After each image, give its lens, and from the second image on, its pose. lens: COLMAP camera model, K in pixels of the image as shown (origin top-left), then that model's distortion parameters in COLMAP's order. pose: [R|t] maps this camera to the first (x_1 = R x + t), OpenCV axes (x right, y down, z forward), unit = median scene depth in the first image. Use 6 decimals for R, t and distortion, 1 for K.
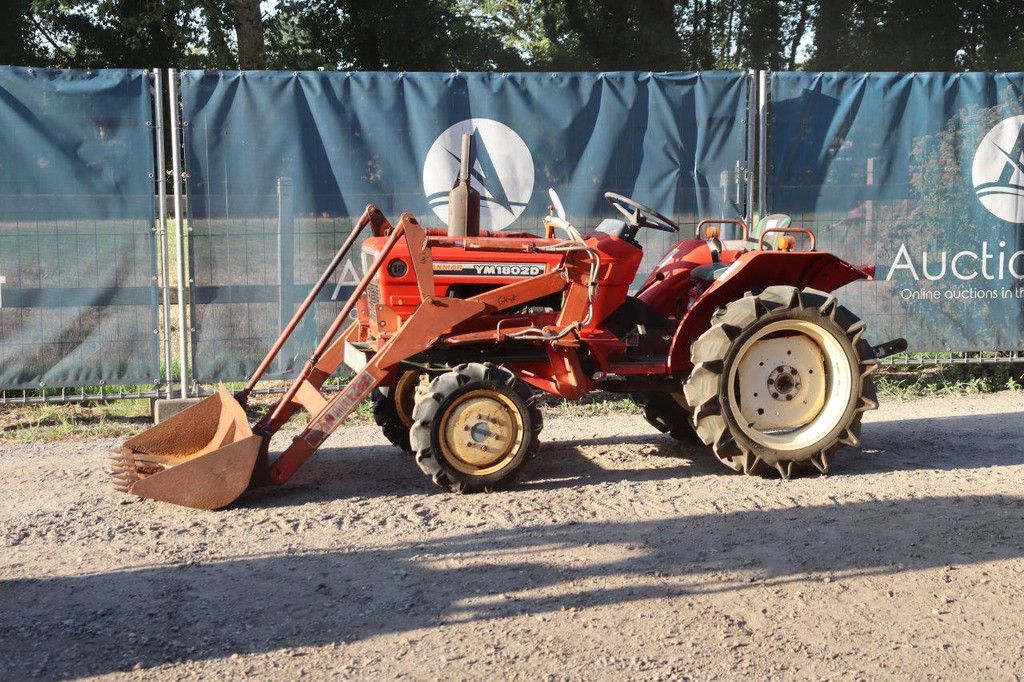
lens RADIAL K [[1689.2, 0, 512.0], [0, 1689.2, 341.0], [0, 0, 1]] dist [0.130038, 0.185676]
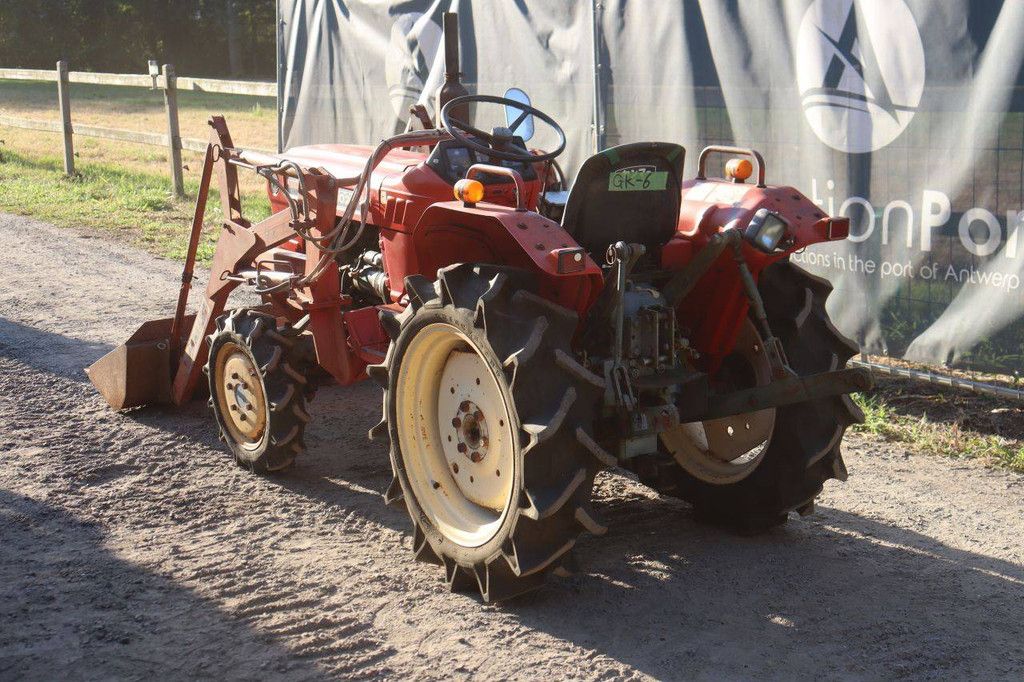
lens RADIAL K [[1480.5, 0, 512.0], [0, 1480.5, 341.0], [0, 0, 1]] dist [0.027592, 0.468100]
pose [[0.321917, 0.173955, -0.930650, 0.631784], [-0.087332, 0.984241, 0.153763, -0.084952], [0.942731, 0.031777, 0.332036, 0.839143]]
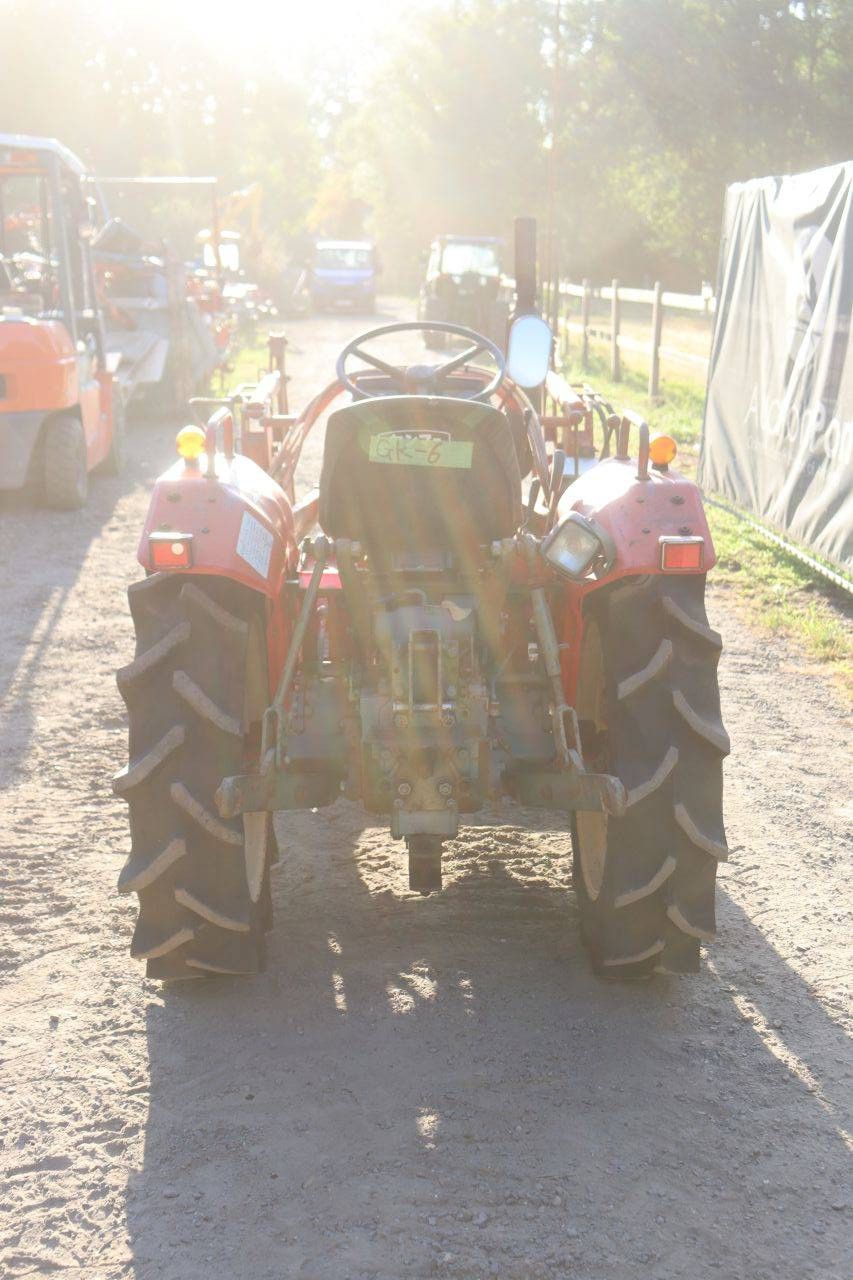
lens RADIAL K [[1513.0, 0, 426.5], [0, 1513.0, 640.0], [0, 0, 1]] dist [-0.001865, 0.065206]
pose [[-0.236187, 0.221798, -0.946056, 0.517027], [-0.125678, 0.958451, 0.256080, -0.114536], [0.963546, 0.179381, -0.198498, 1.128607]]
